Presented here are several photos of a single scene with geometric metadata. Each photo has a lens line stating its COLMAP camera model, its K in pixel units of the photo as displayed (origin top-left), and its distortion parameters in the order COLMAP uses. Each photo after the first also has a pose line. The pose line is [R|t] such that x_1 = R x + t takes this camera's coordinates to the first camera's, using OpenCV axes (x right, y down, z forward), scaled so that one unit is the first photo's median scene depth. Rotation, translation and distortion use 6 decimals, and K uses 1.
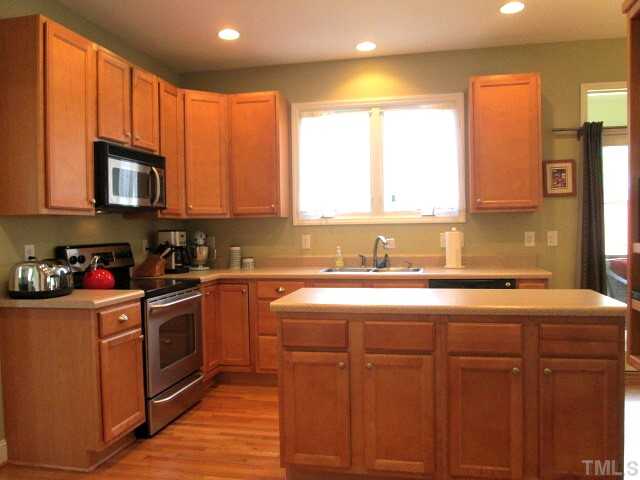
lens RADIAL K [[524.8, 0, 320.0], [0, 524.8, 240.0], [0, 0, 1]] dist [-0.048977, -0.002365]
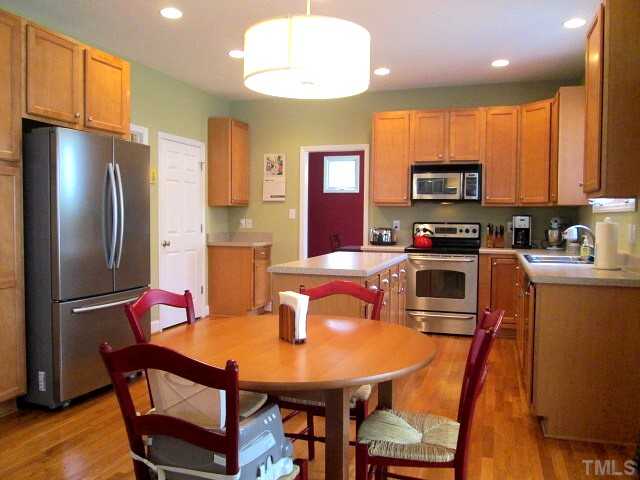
lens RADIAL K [[524.8, 0, 320.0], [0, 524.8, 240.0], [0, 0, 1]] dist [-0.048977, -0.002365]
pose [[-0.091429, 0.061180, -0.993930, 1.091138], [-0.027949, 0.997560, 0.063974, -0.027680], [0.995419, 0.033628, -0.089496, 0.644197]]
